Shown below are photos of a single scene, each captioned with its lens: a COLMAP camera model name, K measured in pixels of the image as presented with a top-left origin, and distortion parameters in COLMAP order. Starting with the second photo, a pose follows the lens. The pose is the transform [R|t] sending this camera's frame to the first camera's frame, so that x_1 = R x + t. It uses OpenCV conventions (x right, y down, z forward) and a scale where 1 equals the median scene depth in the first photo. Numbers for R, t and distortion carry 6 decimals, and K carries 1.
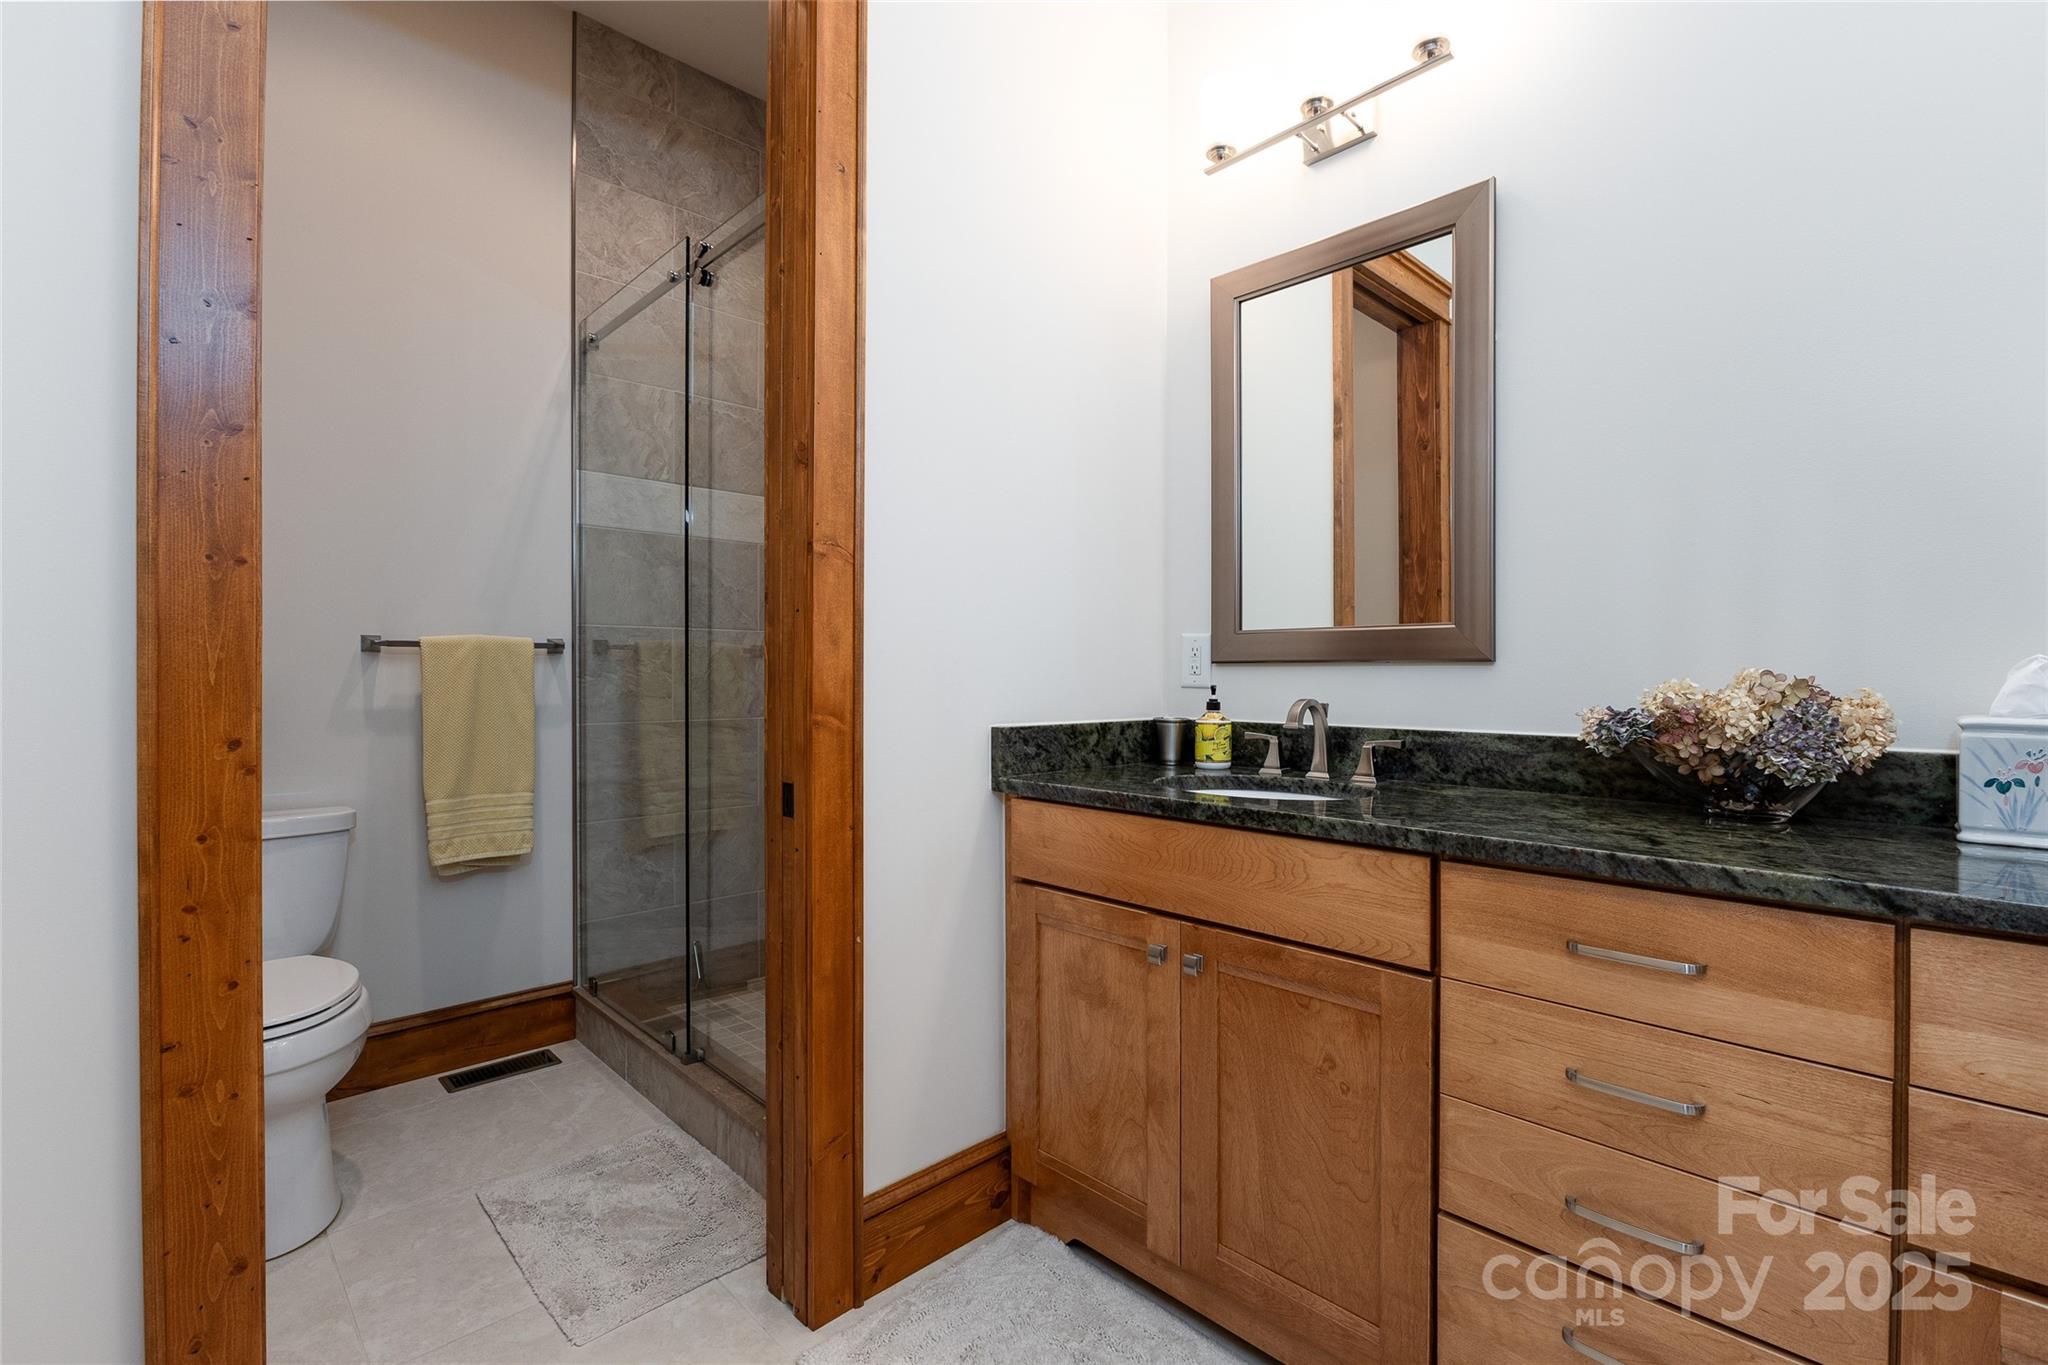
lens RADIAL K [[917.1, 0, 1028.1], [0, 917.1, 673.6], [0, 0, 1]] dist [-0.003571, -0.000442]
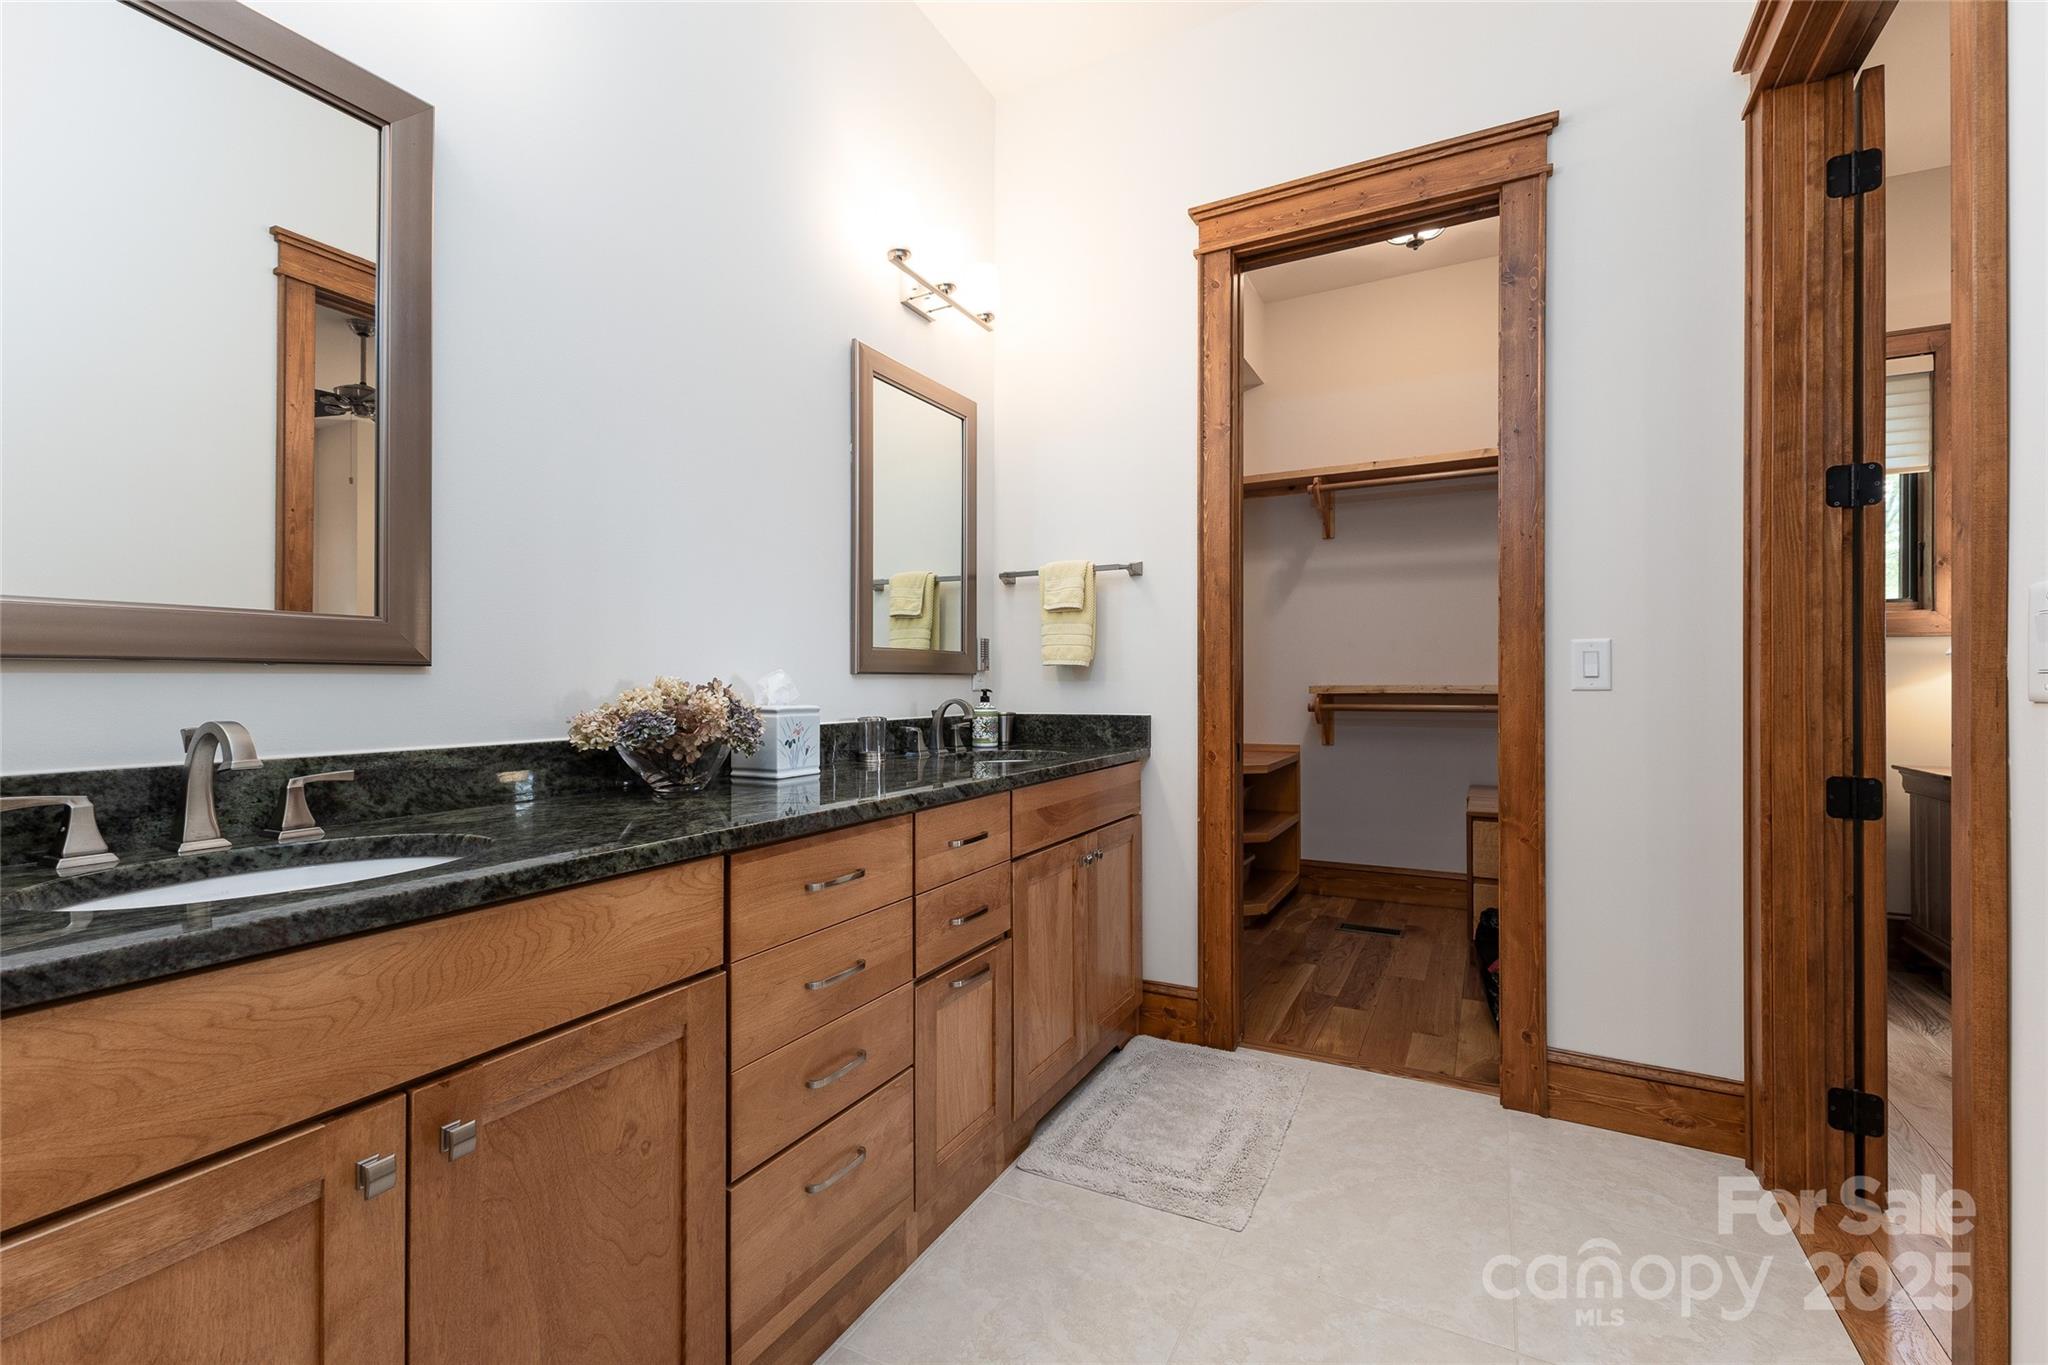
lens RADIAL K [[883.1, 0, 1028.3], [0, 883.1, 681.5], [0, 0, 1]] dist [0.010598, -0.003572]
pose [[-0.309891, 0.000485, 0.950772, -0.488247], [0.001840, 0.999998, 0.000089, 0.002436], [-0.950770, 0.001777, -0.309891, 0.762578]]
